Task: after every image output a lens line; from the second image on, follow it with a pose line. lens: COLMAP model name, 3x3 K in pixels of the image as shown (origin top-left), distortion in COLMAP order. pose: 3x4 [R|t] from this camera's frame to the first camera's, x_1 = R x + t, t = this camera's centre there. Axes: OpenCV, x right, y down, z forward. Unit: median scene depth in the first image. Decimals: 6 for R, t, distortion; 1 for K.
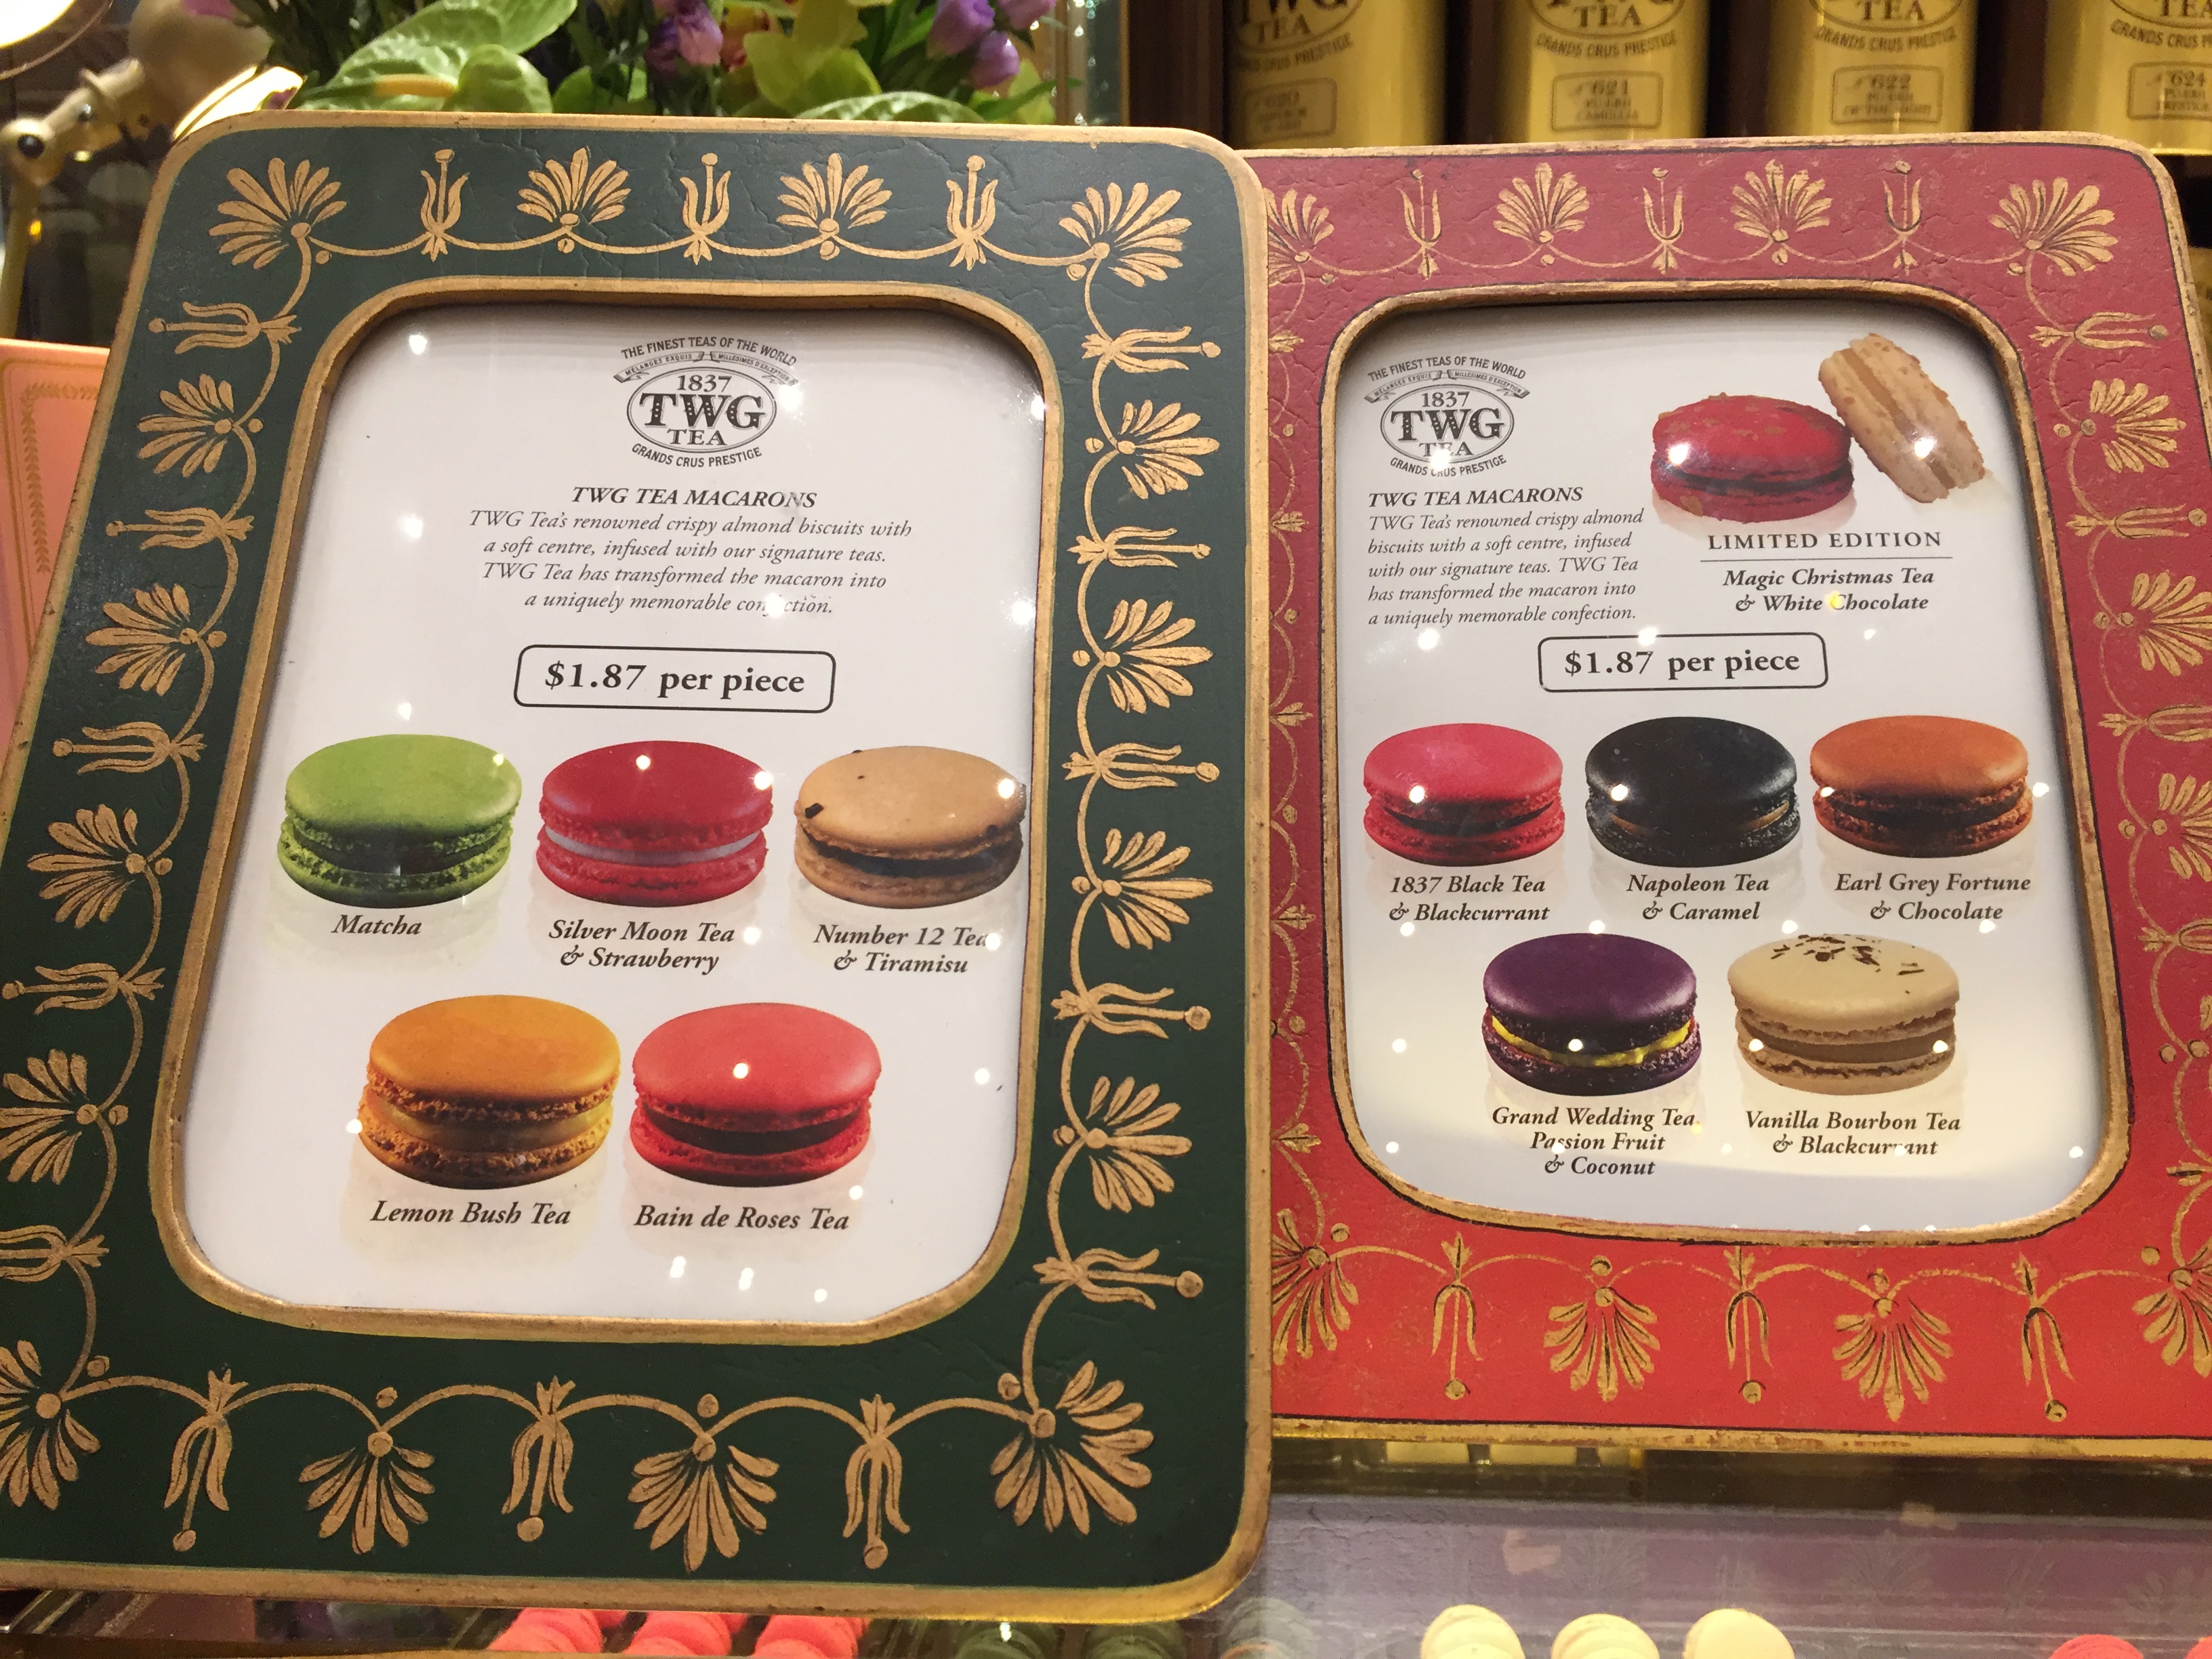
lens RADIAL K [[1911.7, 0, 1097.9], [0, 1911.7, 824.8], [0, 0, 1]] dist [0.056104, -0.080086]
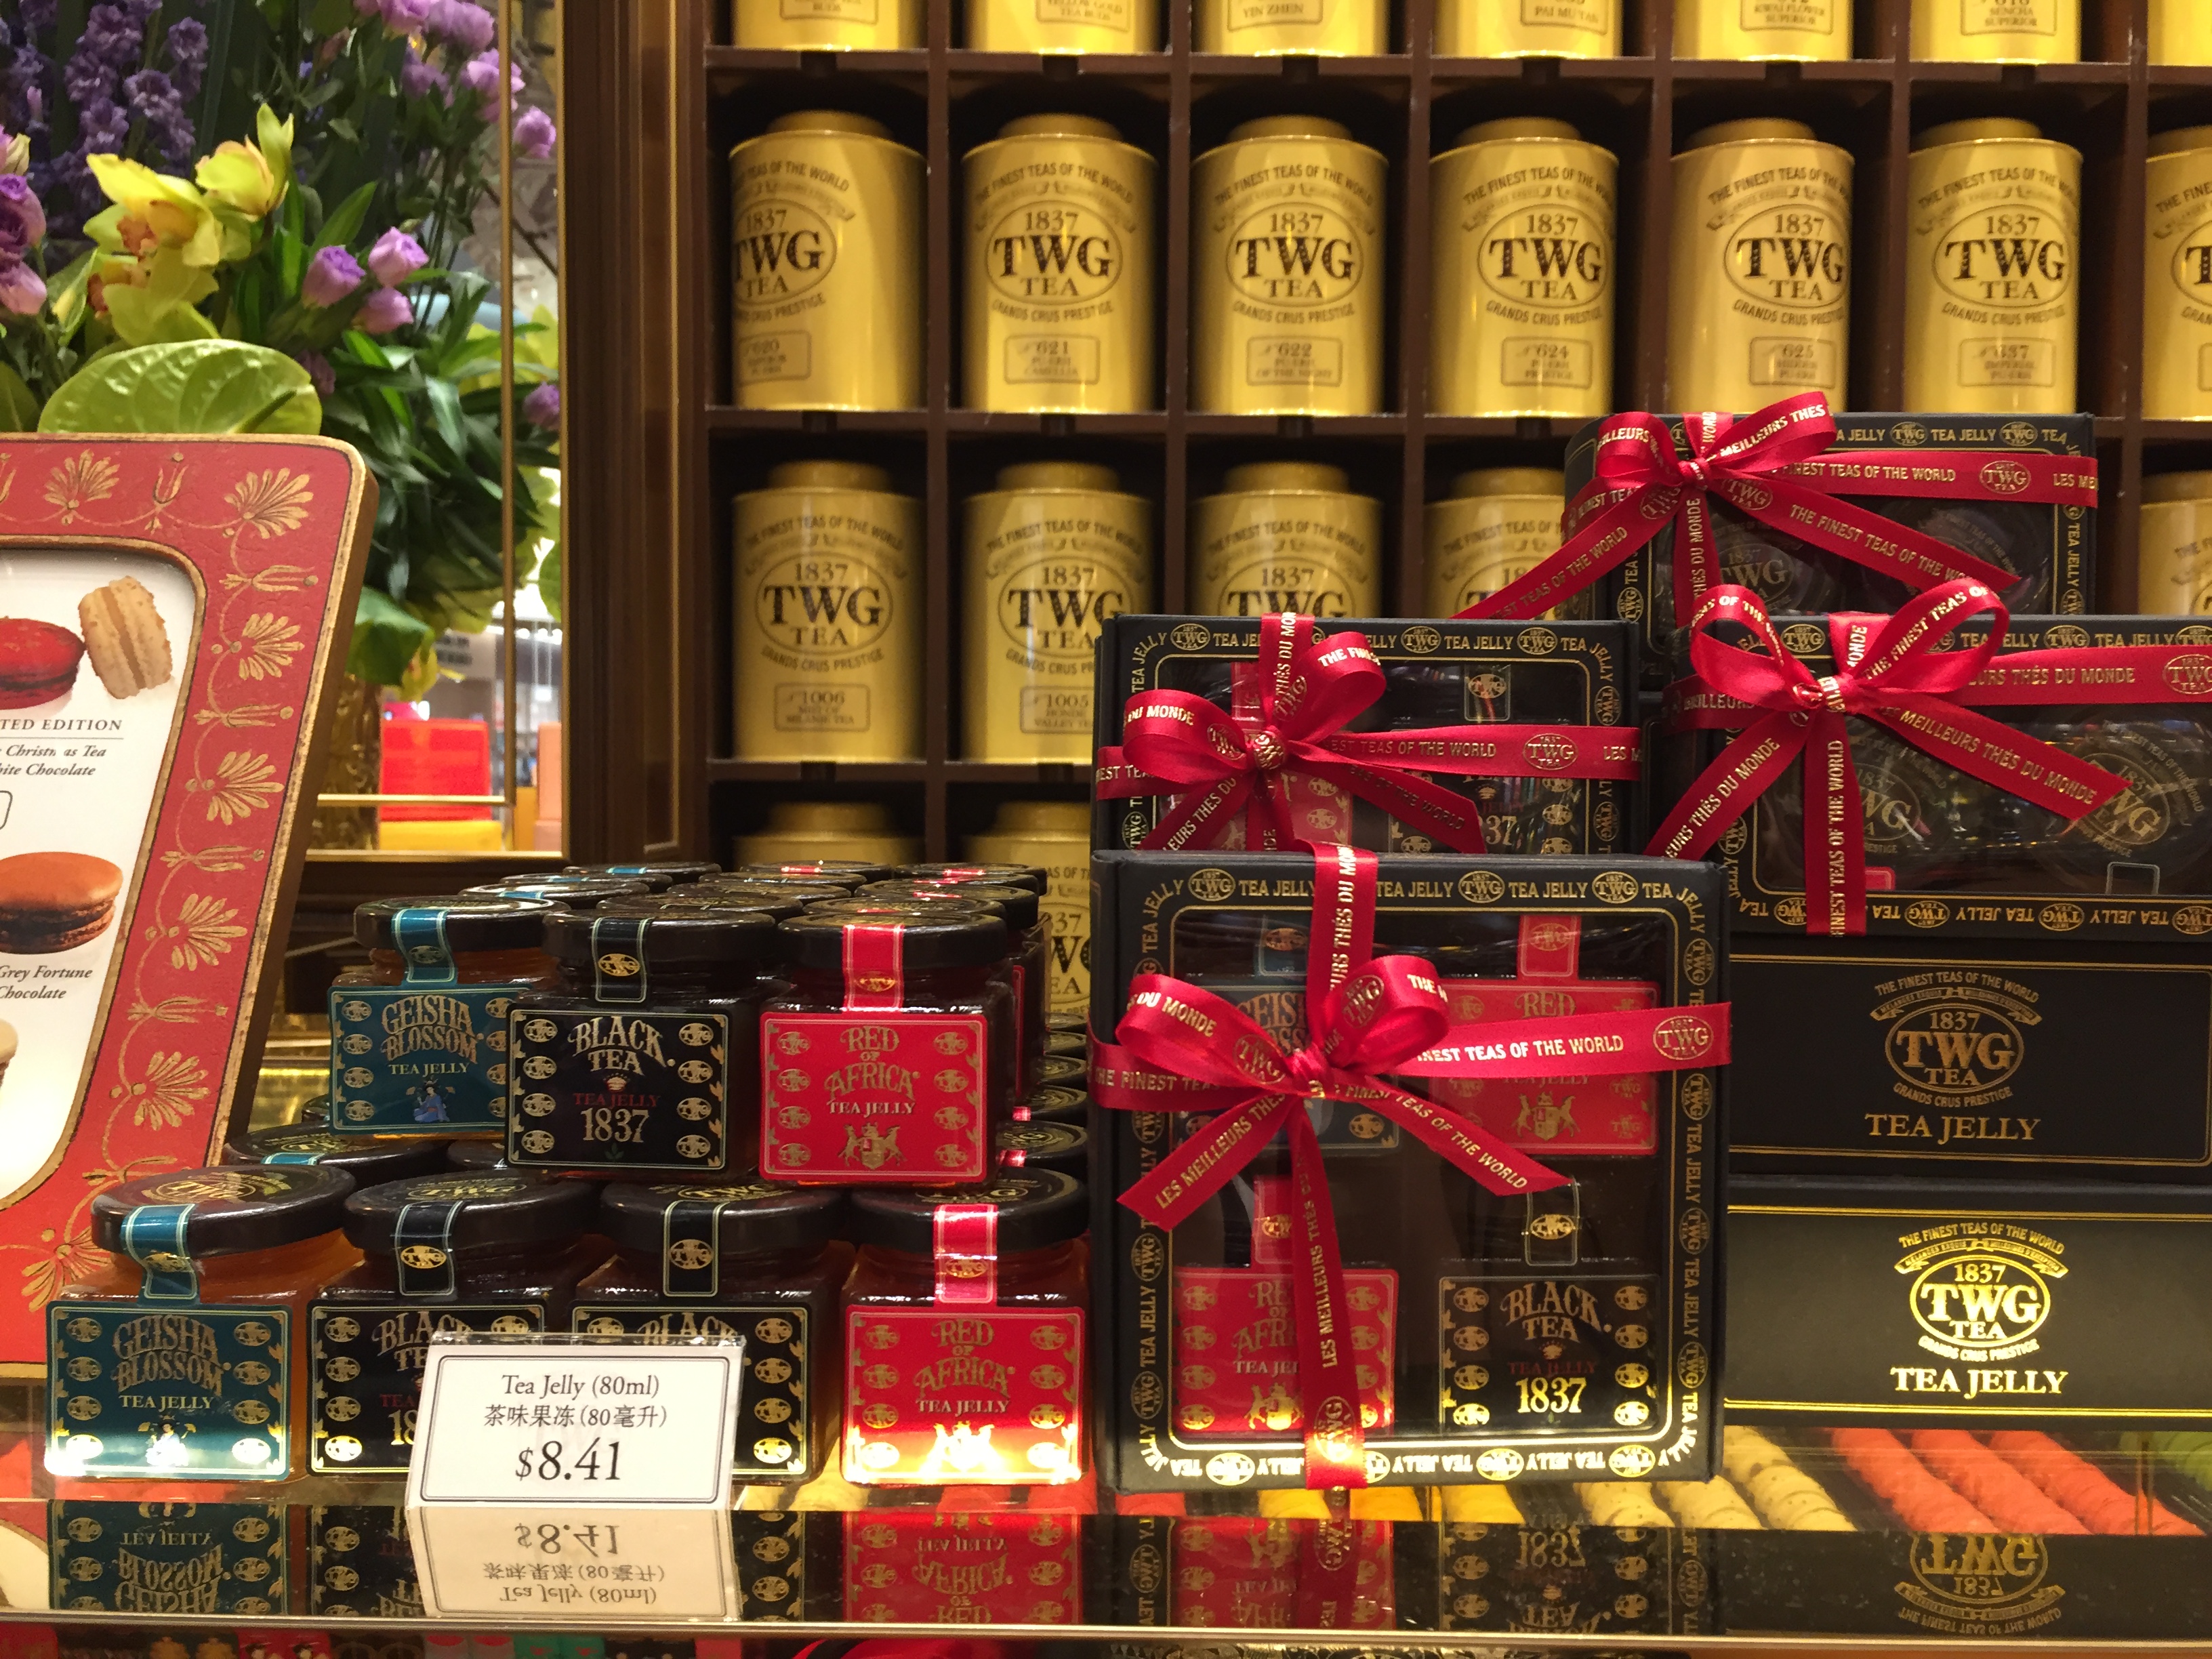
lens RADIAL K [[1911.7, 0, 1104.3], [0, 1911.7, 829.2], [0, 0, 1]] dist [0.056104, -0.080086]
pose [[0.998441, 0.012888, 0.054316, 1.040936], [-0.007253, 0.994686, -0.102699, 0.059543], [-0.055351, 0.102145, 0.993228, -0.383179]]
